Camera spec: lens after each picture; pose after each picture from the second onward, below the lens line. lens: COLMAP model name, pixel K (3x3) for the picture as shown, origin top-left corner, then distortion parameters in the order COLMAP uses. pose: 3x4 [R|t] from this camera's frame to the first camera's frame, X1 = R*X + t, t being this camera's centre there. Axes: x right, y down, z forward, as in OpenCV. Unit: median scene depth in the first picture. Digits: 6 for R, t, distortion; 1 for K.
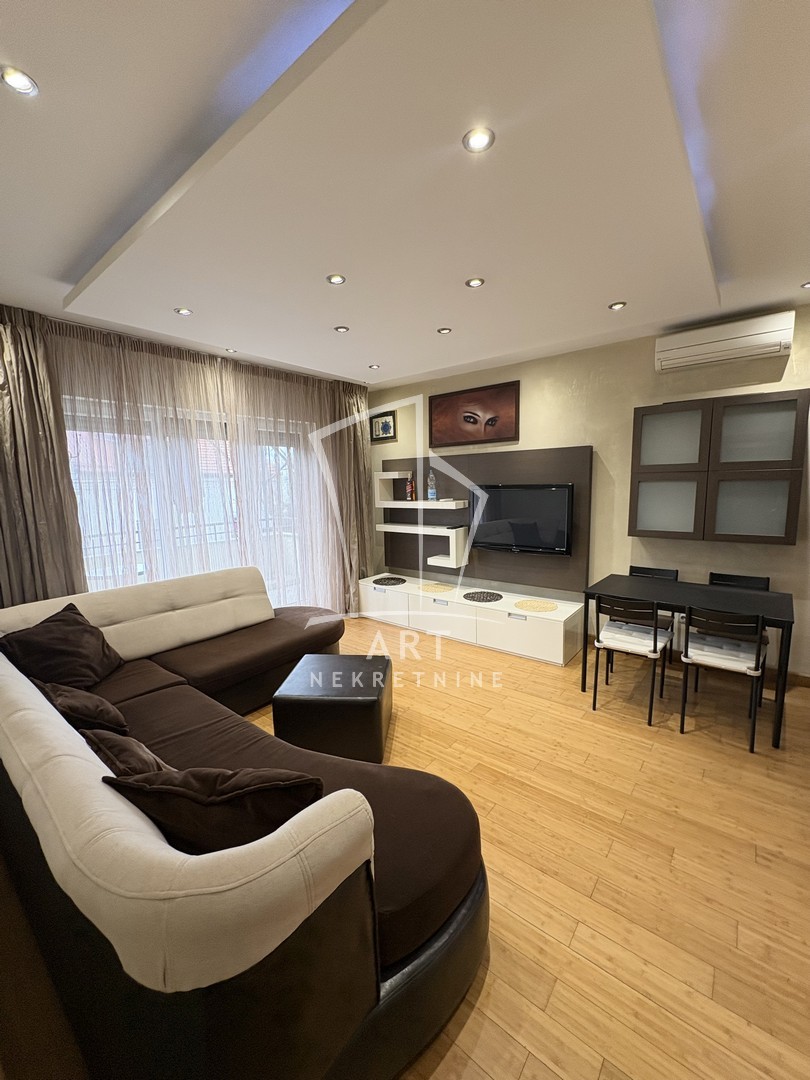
lens RADIAL K [[431.2, 0, 407.1], [0, 431.2, 537.6], [0, 0, 1]] dist [0.000069, -0.000556]
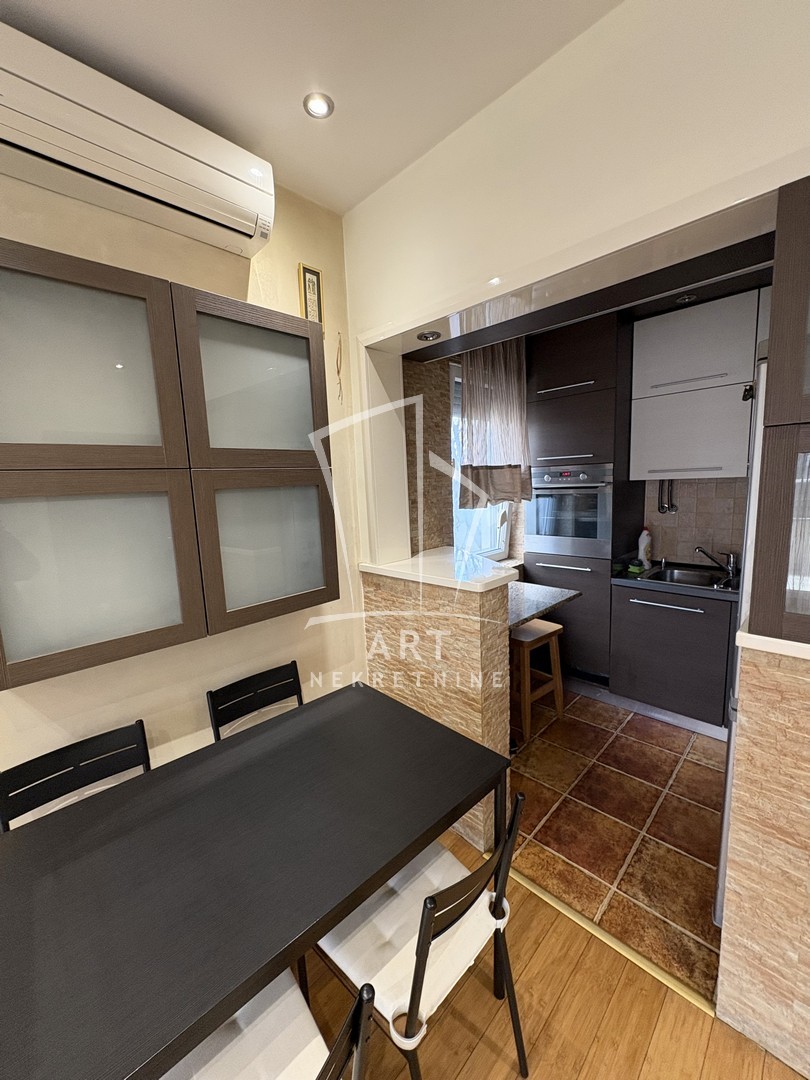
lens RADIAL K [[431.2, 0, 407.1], [0, 431.2, 539.8], [0, 0, 1]] dist [0.000069, -0.000556]
pose [[0.108858, -0.124186, 0.986270, 0.275290], [0.160537, 0.981338, 0.105846, -0.086005], [-0.981009, 0.146810, 0.126762, 0.663994]]
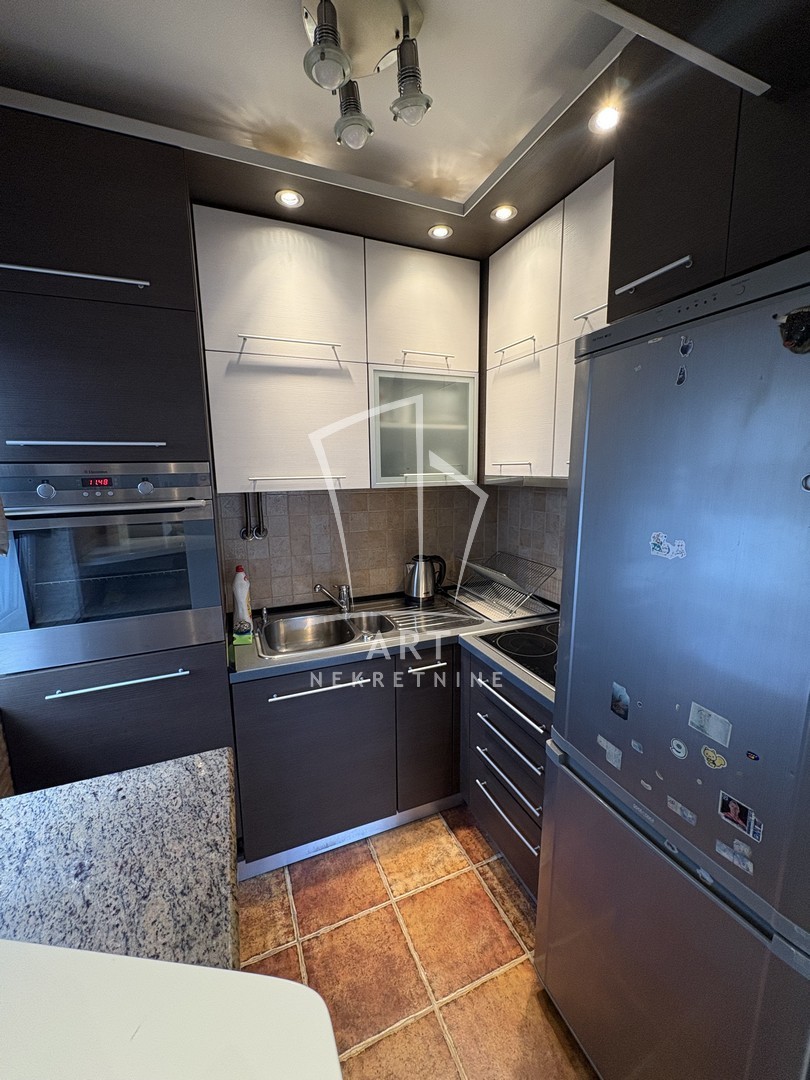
lens RADIAL K [[431.2, 0, 404.5], [0, 431.2, 540.1], [0, 0, 1]] dist [0.000069, -0.000556]
pose [[-0.876086, -0.054258, 0.479092, 0.712993], [0.085305, 0.960530, 0.264775, -0.100005], [-0.474548, 0.272834, -0.836878, 0.649333]]
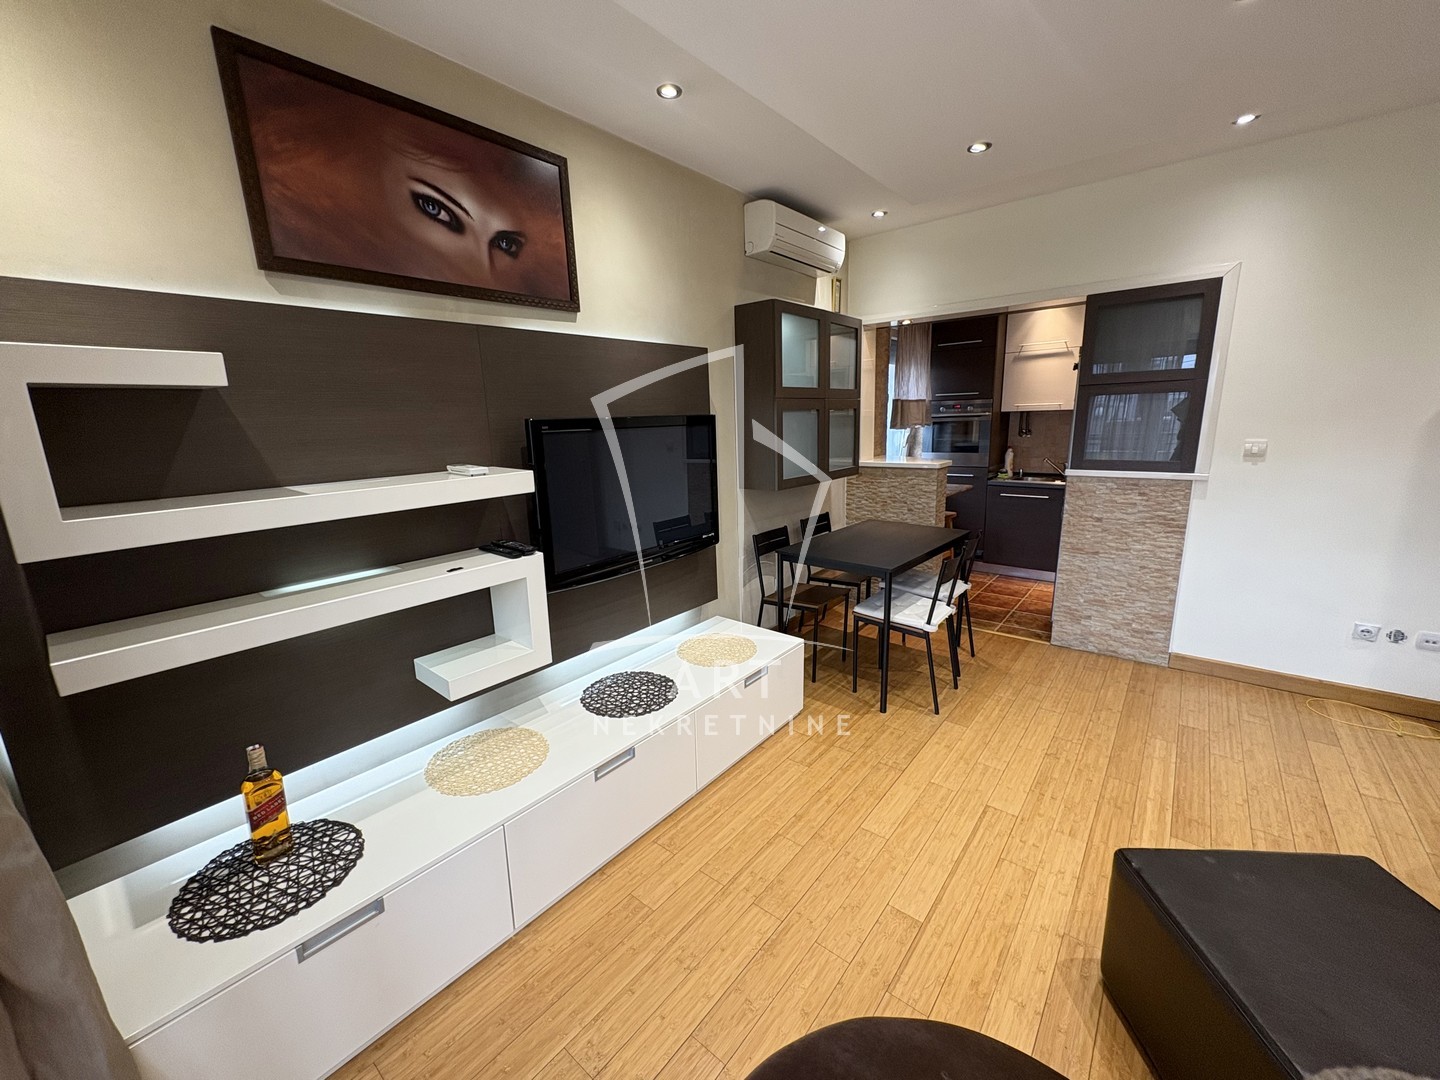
lens RADIAL K [[575.0, 0, 718.6], [0, 575.0, 539.3], [0, 0, 1]] dist [0.000069, -0.000556]
pose [[0.014894, -0.194061, 0.980876, -0.399946], [0.151414, 0.970110, 0.189632, -0.114764], [-0.988358, 0.145694, 0.043832, 1.042871]]
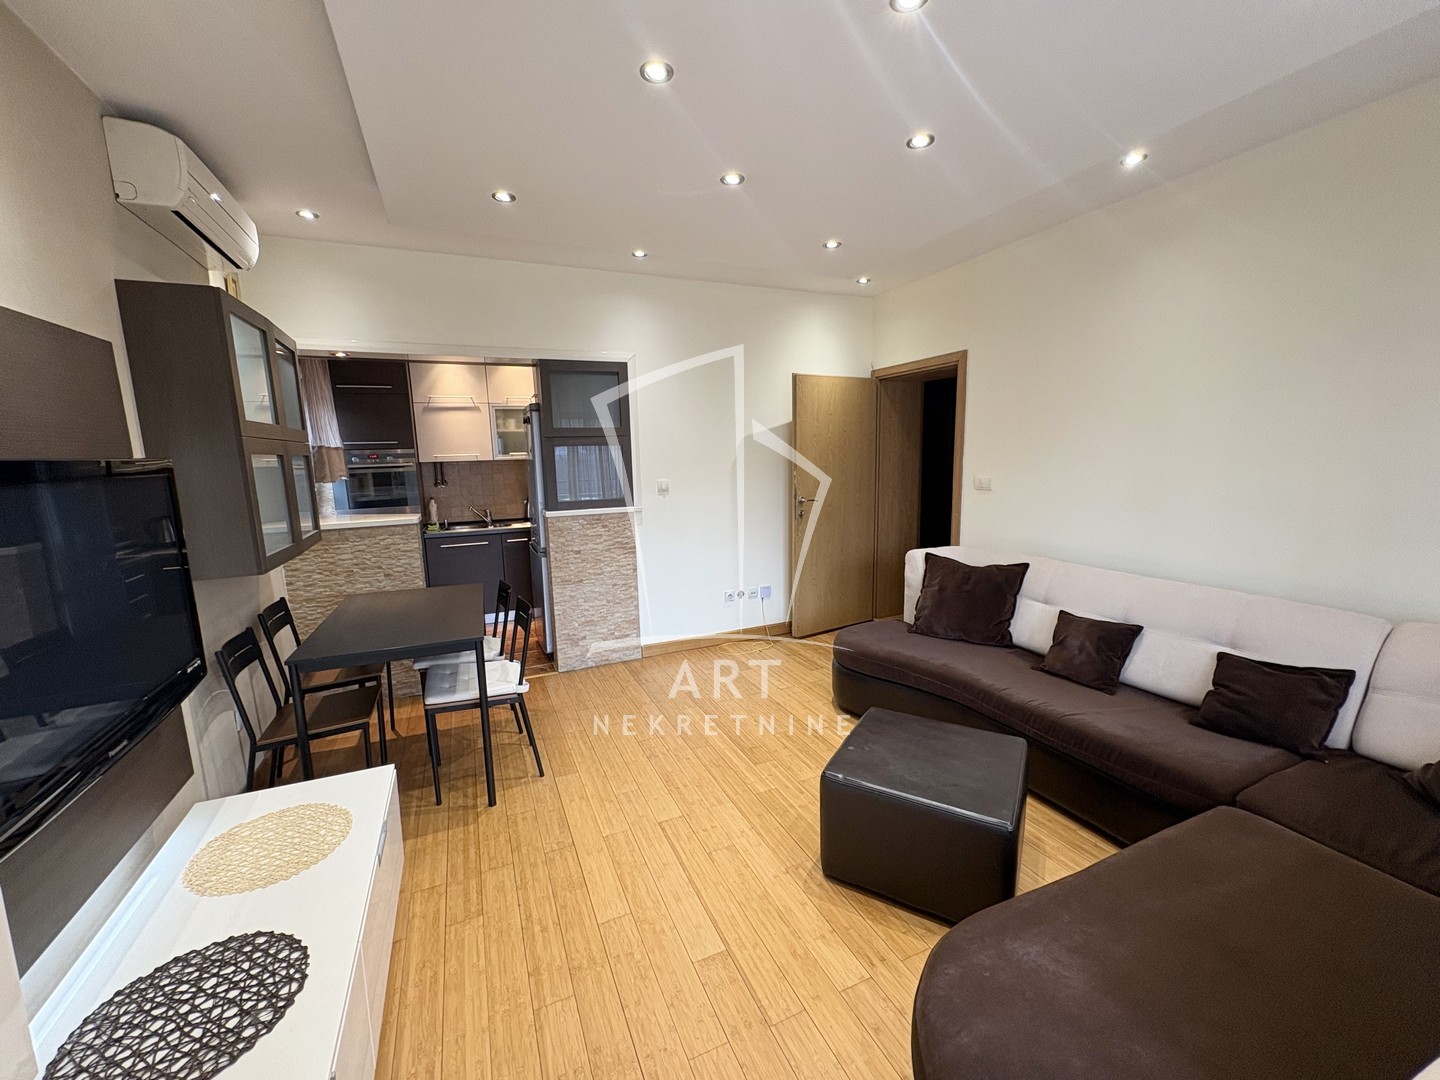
lens RADIAL K [[575.0, 0, 722.1], [0, 575.0, 539.2], [0, 0, 1]] dist [0.000069, -0.000556]
pose [[-0.889650, -0.030364, 0.455632, -0.194710], [0.094699, 0.963827, 0.249136, -0.142319], [-0.446715, 0.264792, -0.854594, 1.267889]]
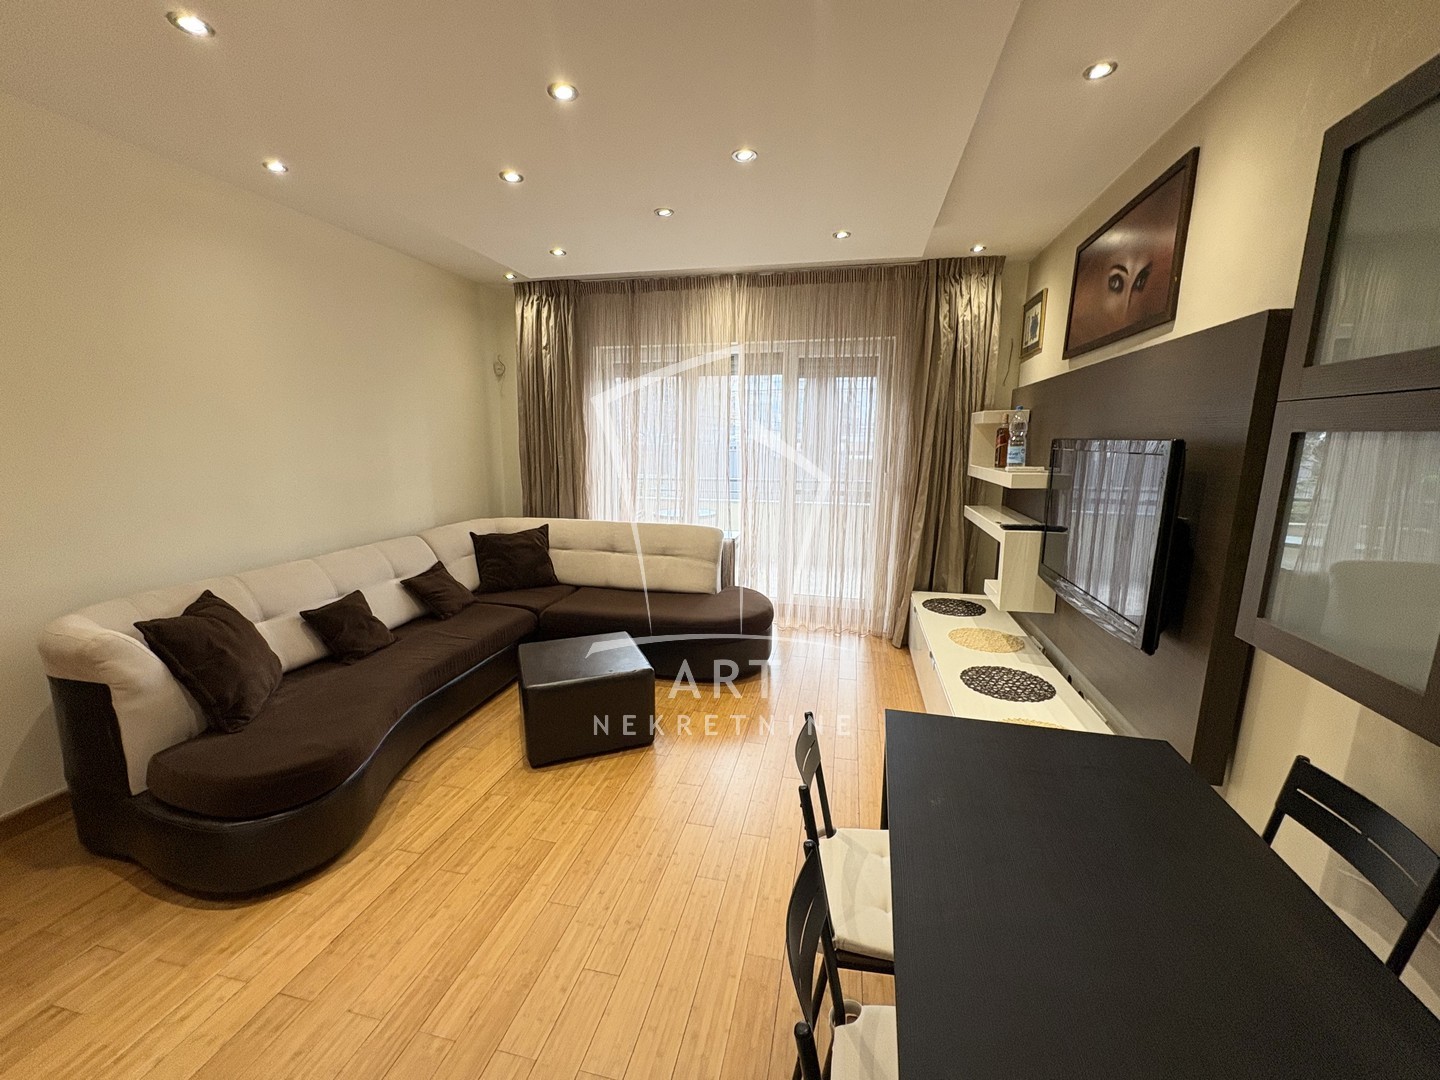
lens RADIAL K [[575.0, 0, 712.6], [0, 575.0, 537.7], [0, 0, 1]] dist [0.000069, -0.000556]
pose [[0.441717, 0.178351, -0.879248, 0.657428], [-0.131017, 0.982358, 0.133447, -0.066949], [0.887536, 0.056251, 0.457291, 0.521282]]
